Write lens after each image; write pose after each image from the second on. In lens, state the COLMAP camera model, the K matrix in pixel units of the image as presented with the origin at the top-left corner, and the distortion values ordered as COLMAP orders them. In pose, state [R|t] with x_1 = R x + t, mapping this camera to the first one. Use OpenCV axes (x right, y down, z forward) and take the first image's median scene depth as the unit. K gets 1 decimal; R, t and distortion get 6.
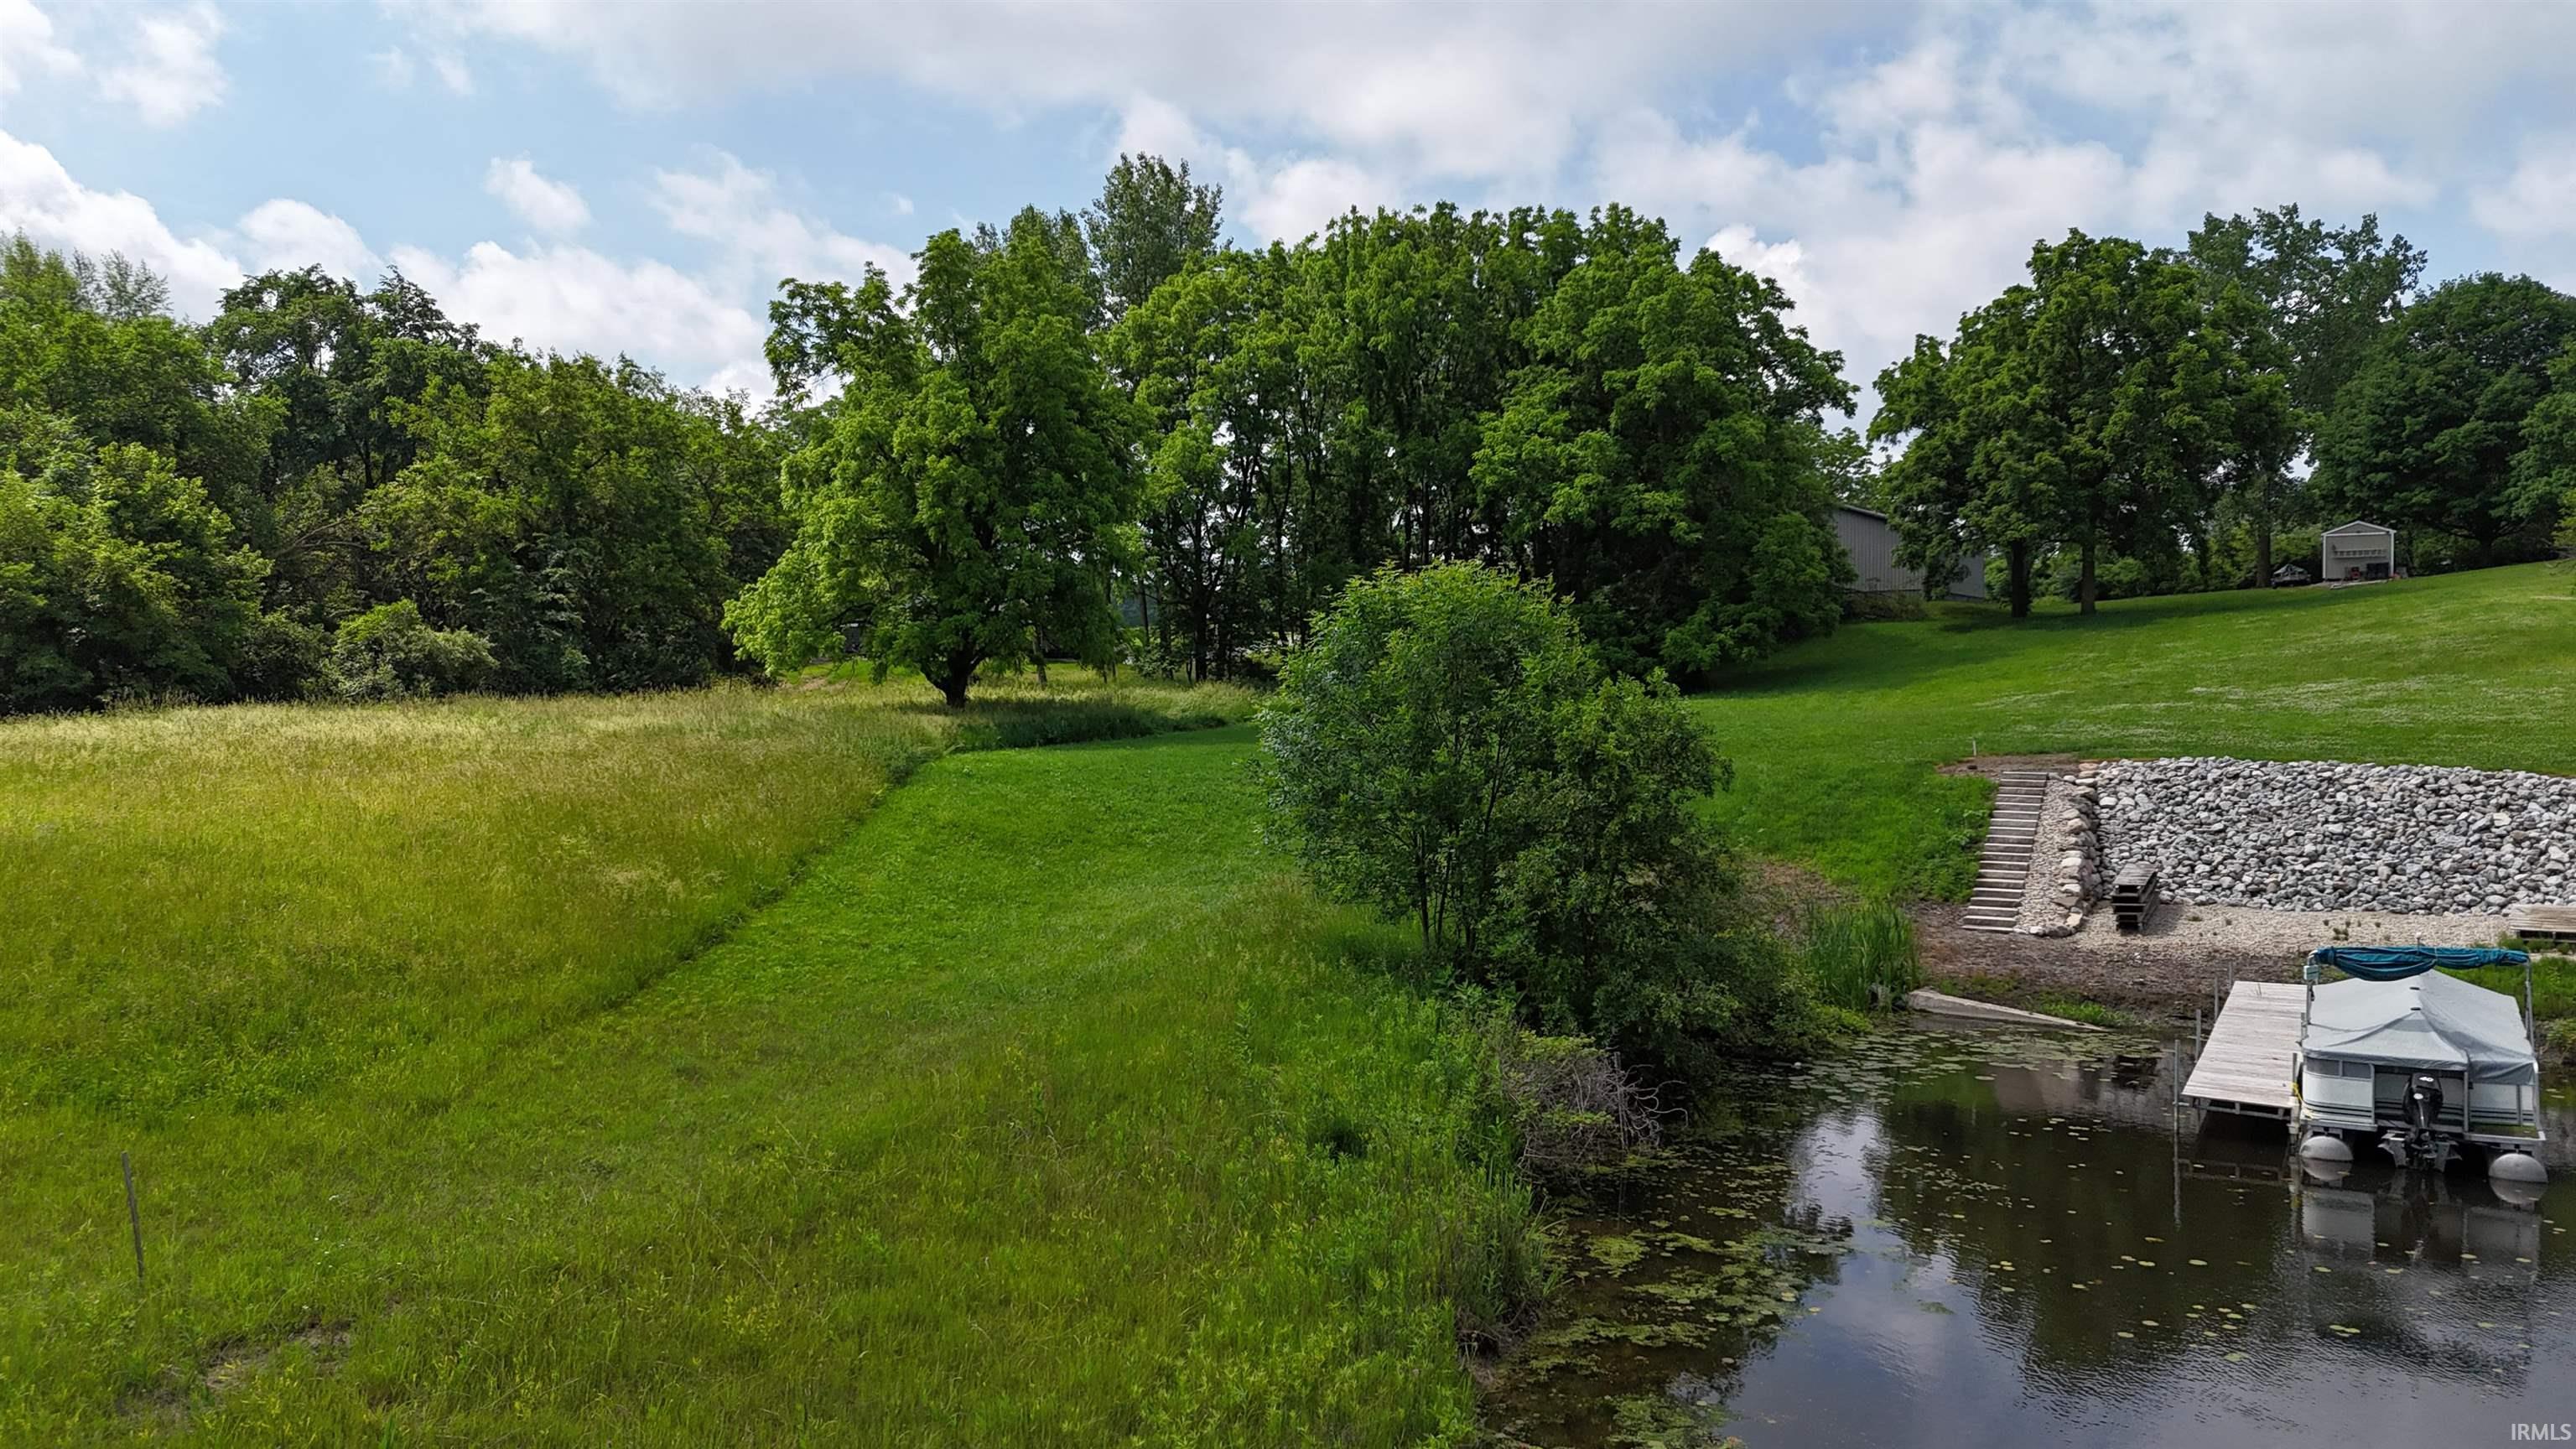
lens RADIAL K [[1896.9, 0, 1280.6], [0, 1896.9, 721.5], [0, 0, 1]] dist [0.005668, -0.000170]
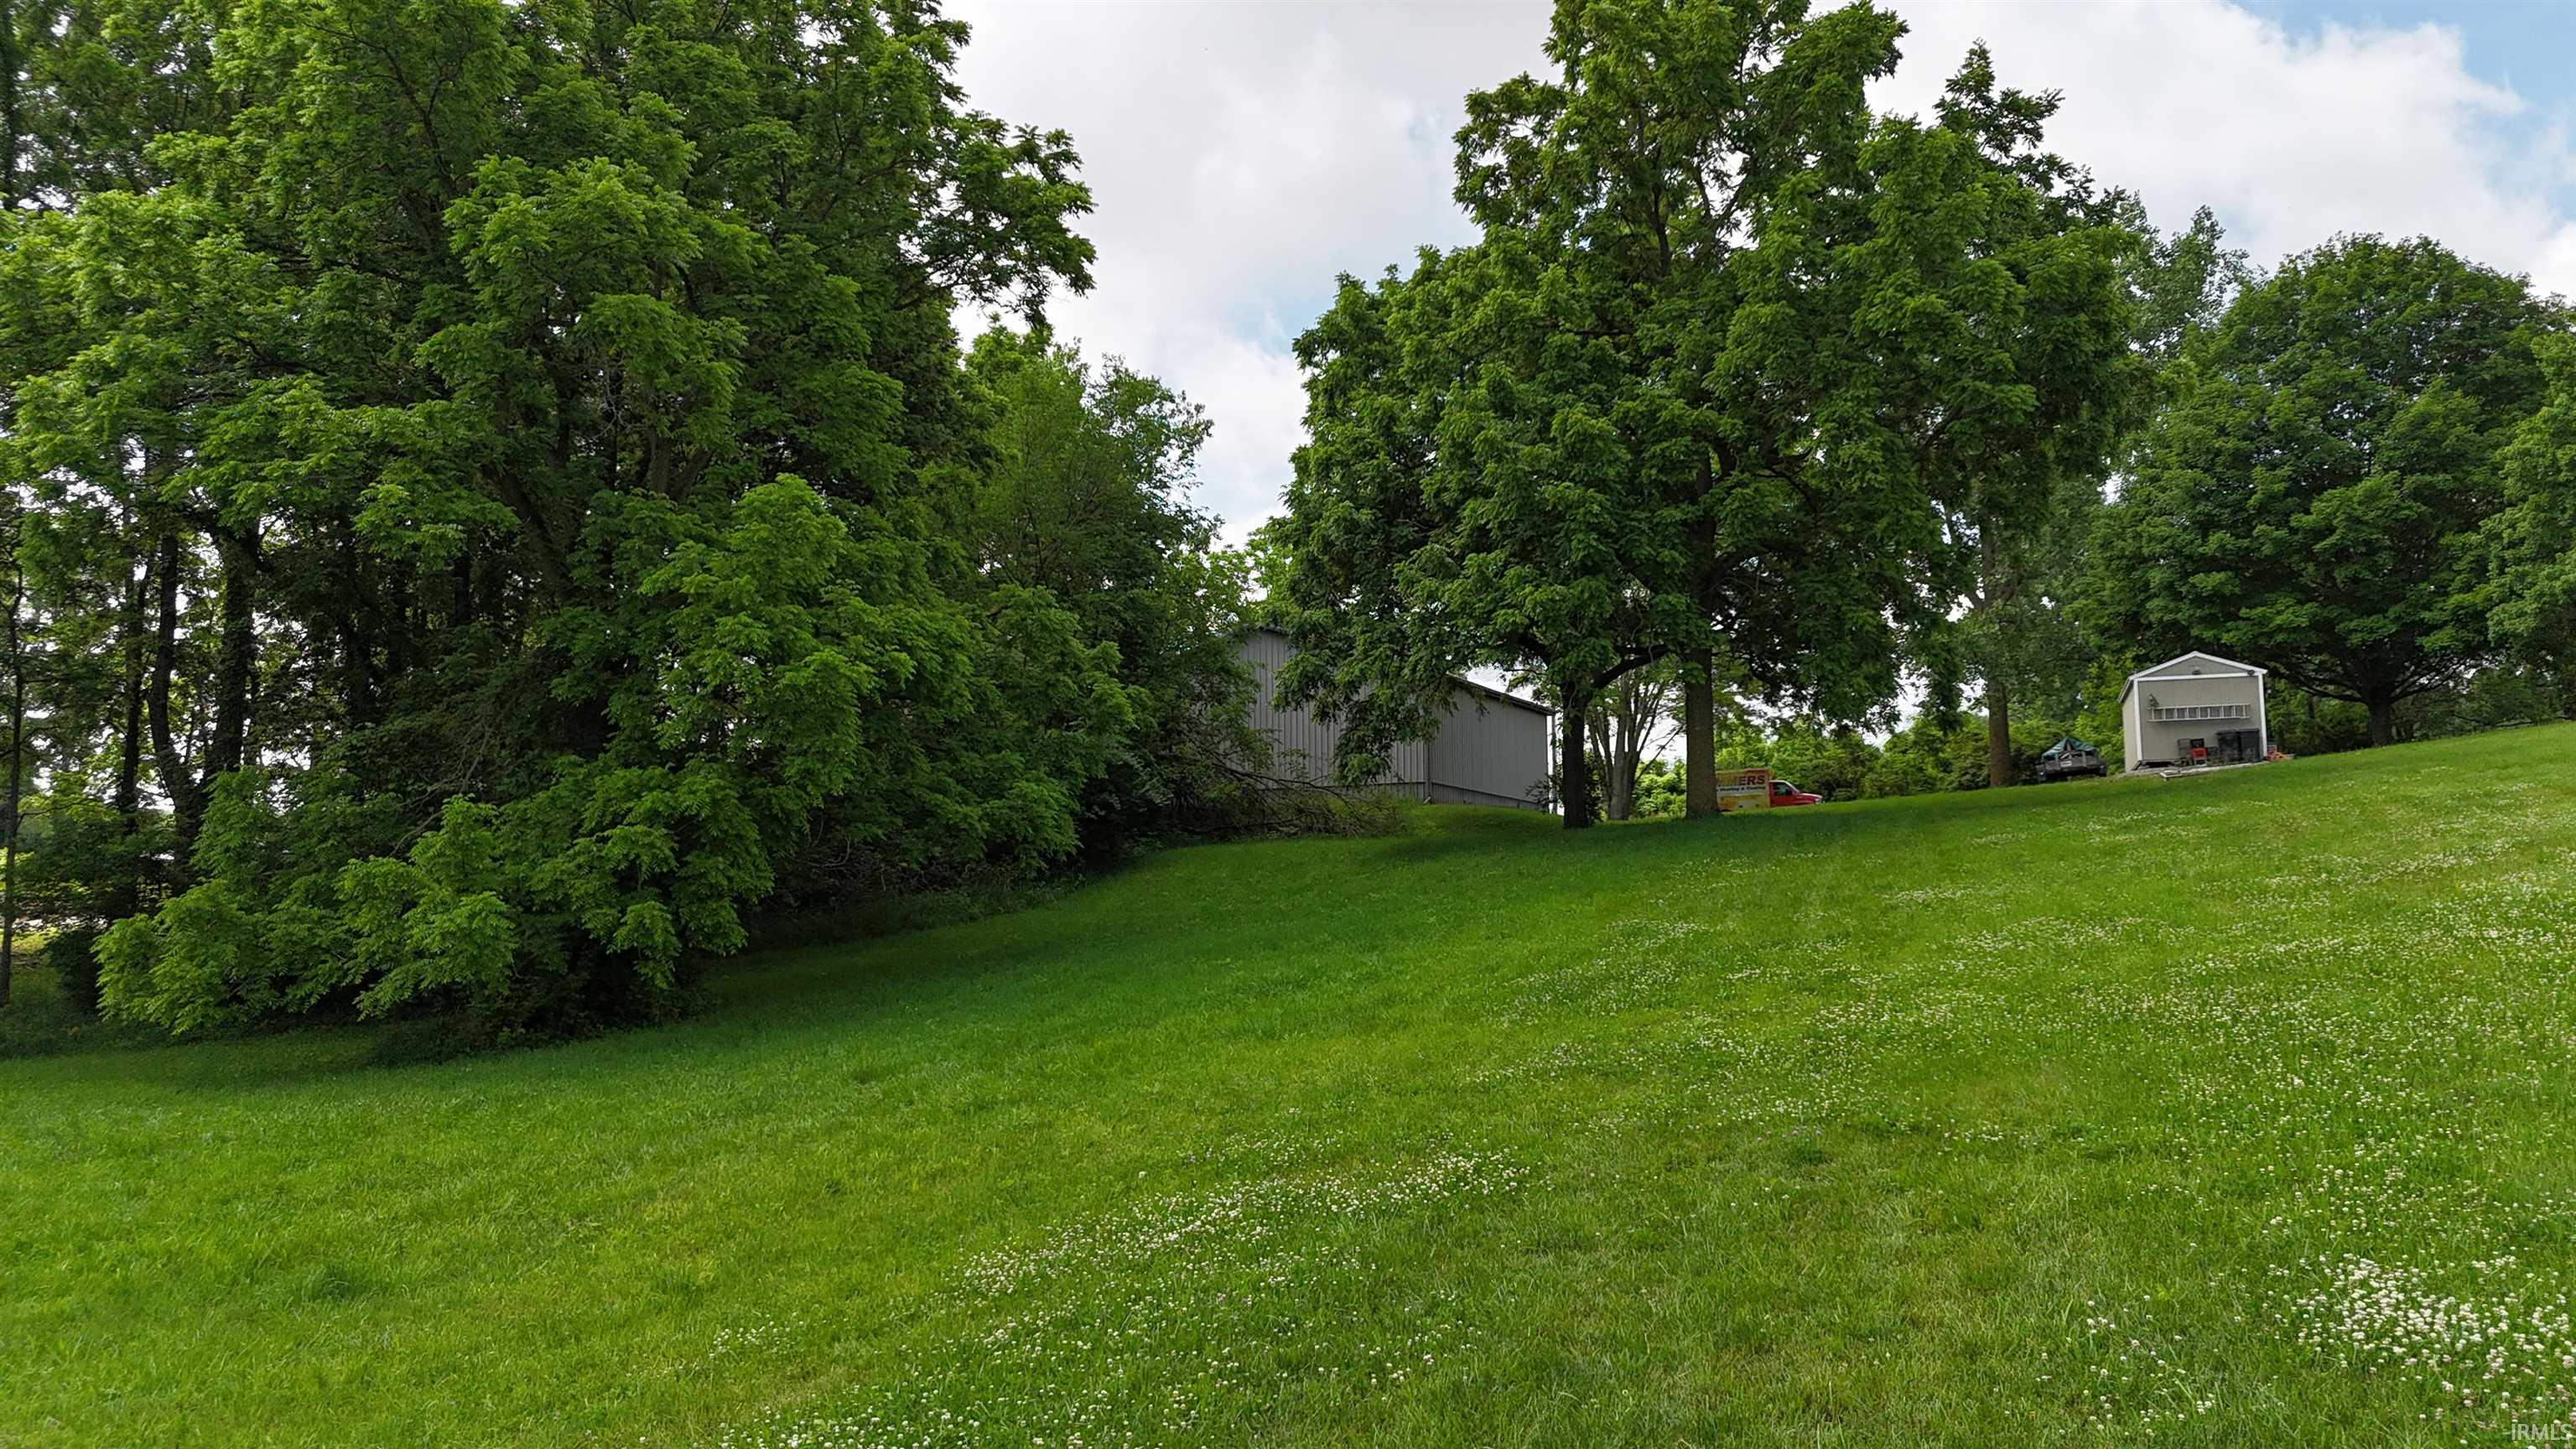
lens RADIAL K [[1846.3, 0, 1288.0], [0, 1846.3, 724.5], [0, 0, 1]] dist [0.110602, -0.152260]
pose [[0.986879, 0.012725, 0.160958, 0.282911], [0.007594, 0.992128, -0.124994, -0.027078], [-0.161282, 0.124576, 0.979014, 0.640213]]
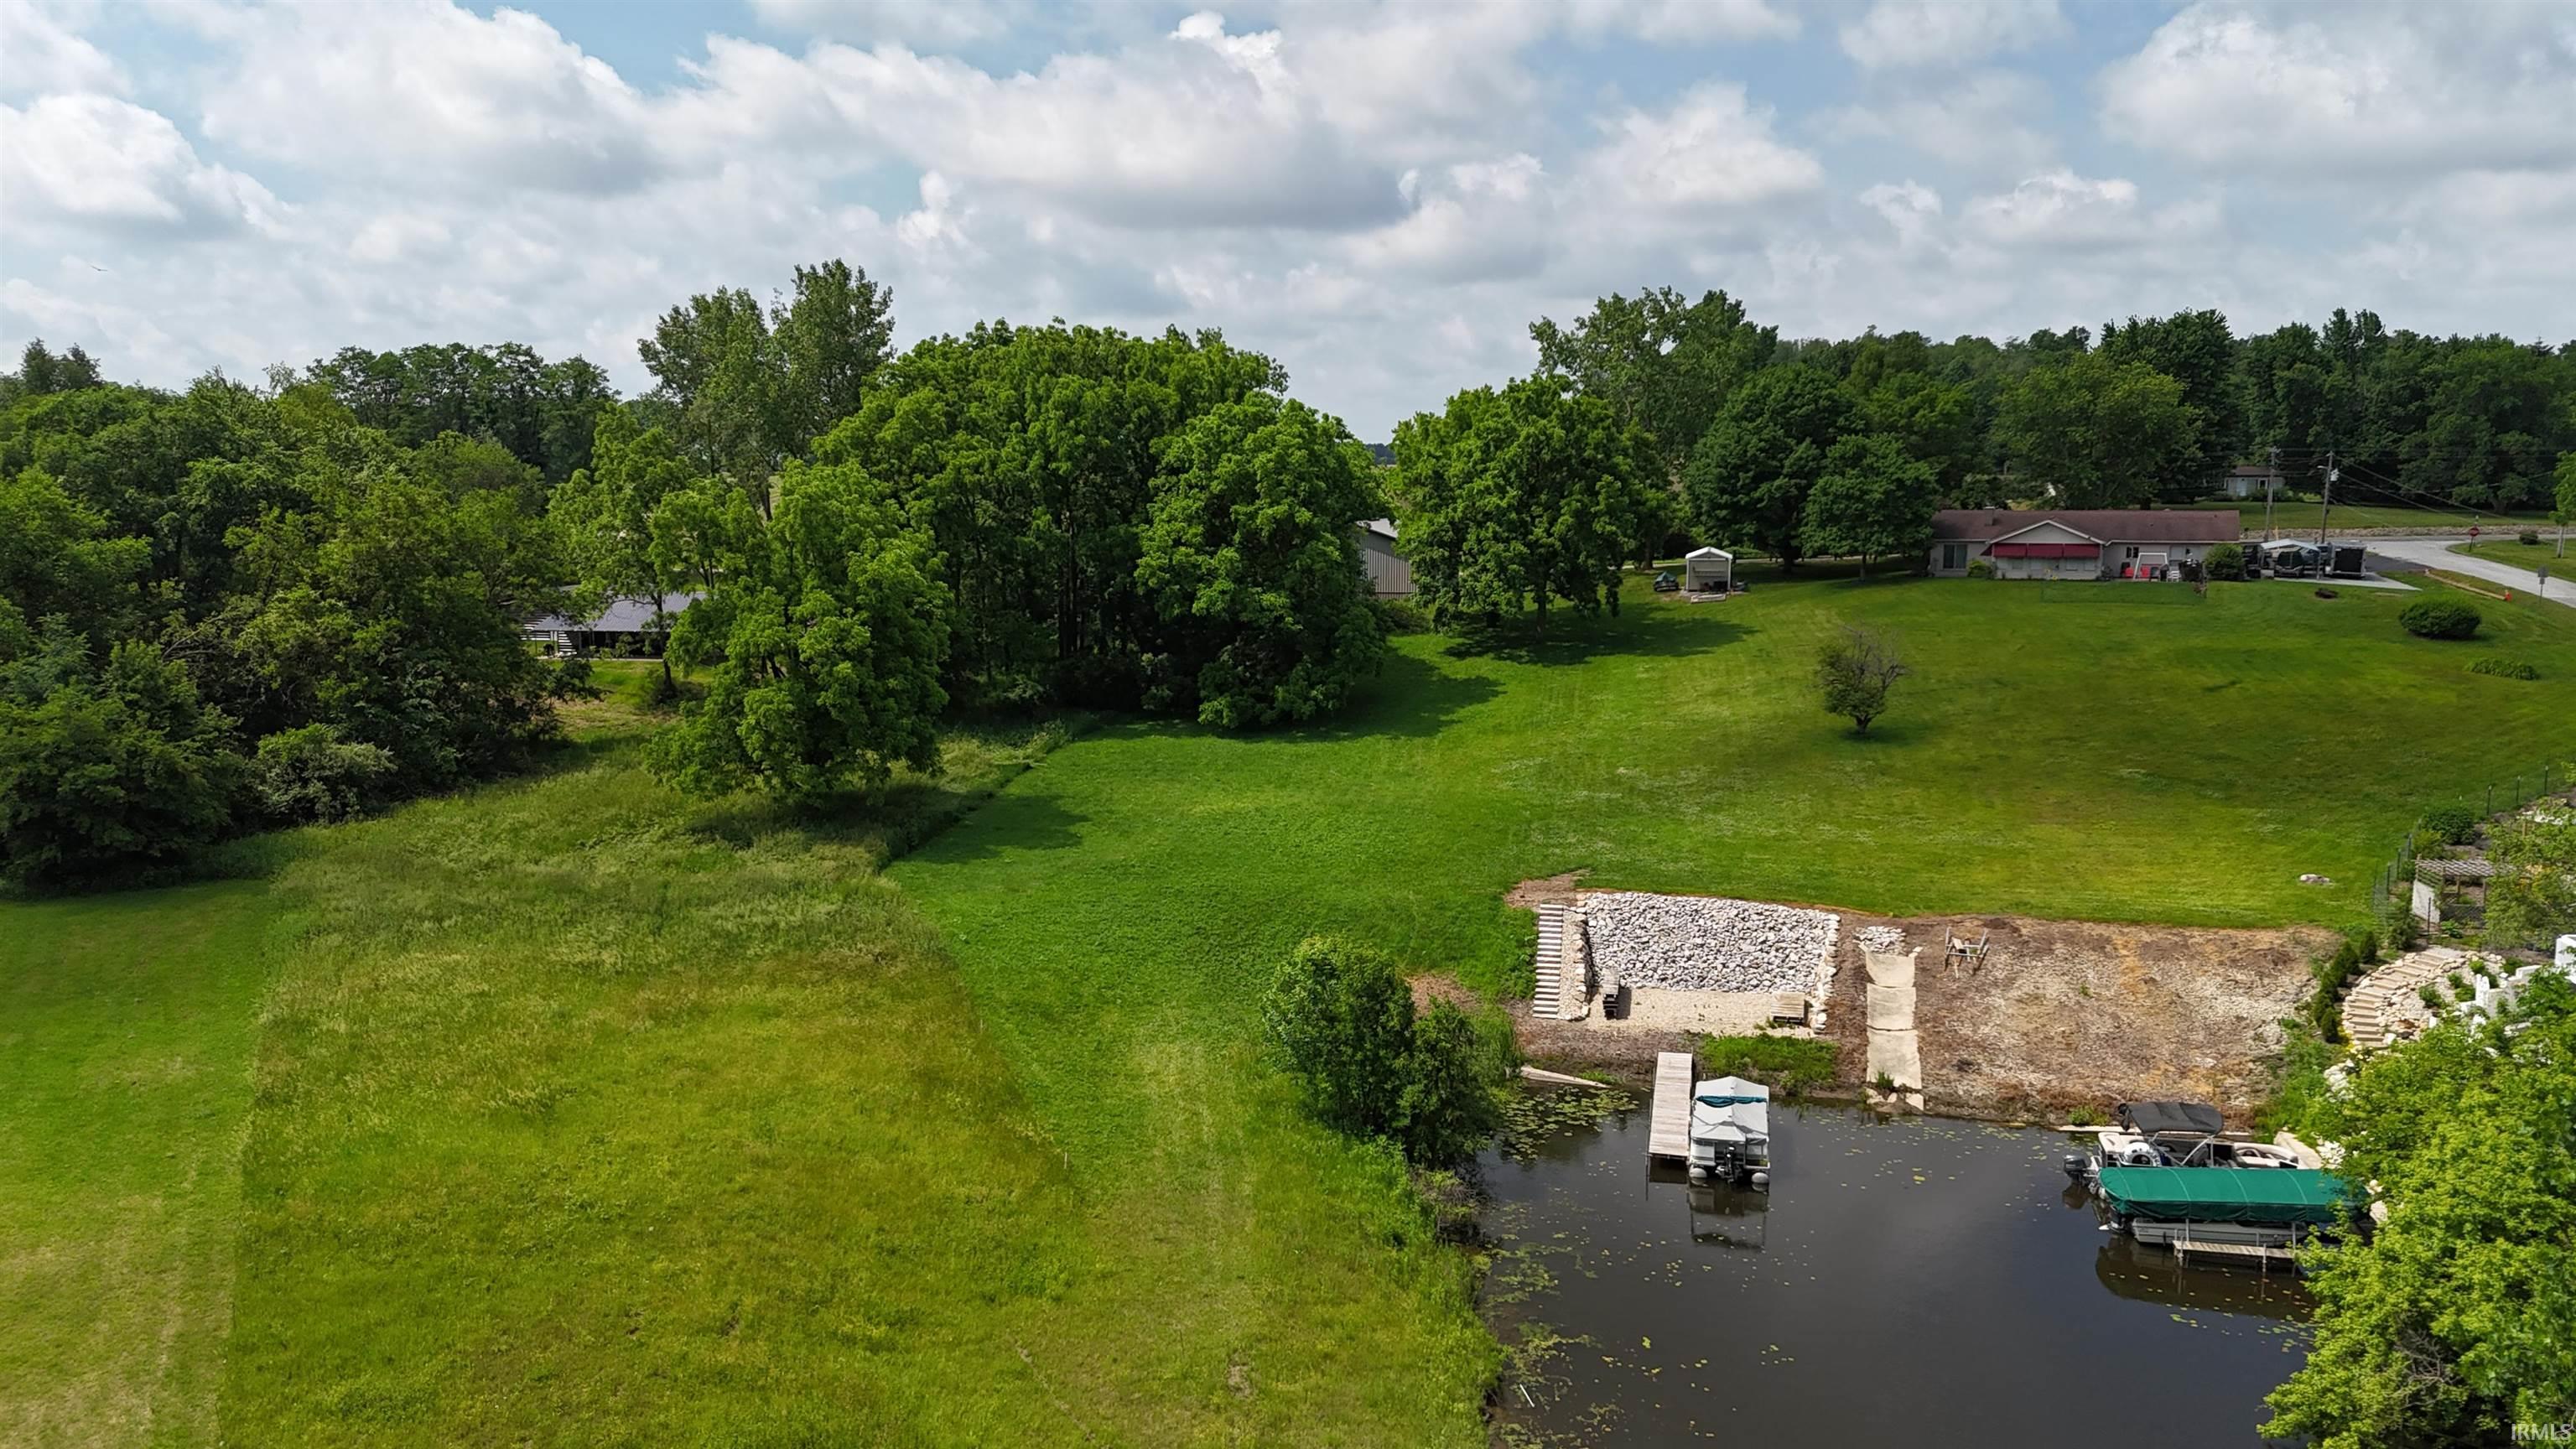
lens RADIAL K [[1846.3, 0, 1288.0], [0, 1846.3, 724.5], [0, 0, 1]] dist [0.110602, -0.152260]
pose [[0.956238, -0.049585, 0.288359, -0.183015], [0.013843, 0.992099, 0.124695, -0.184843], [-0.292263, -0.115246, 0.949368, -0.313853]]
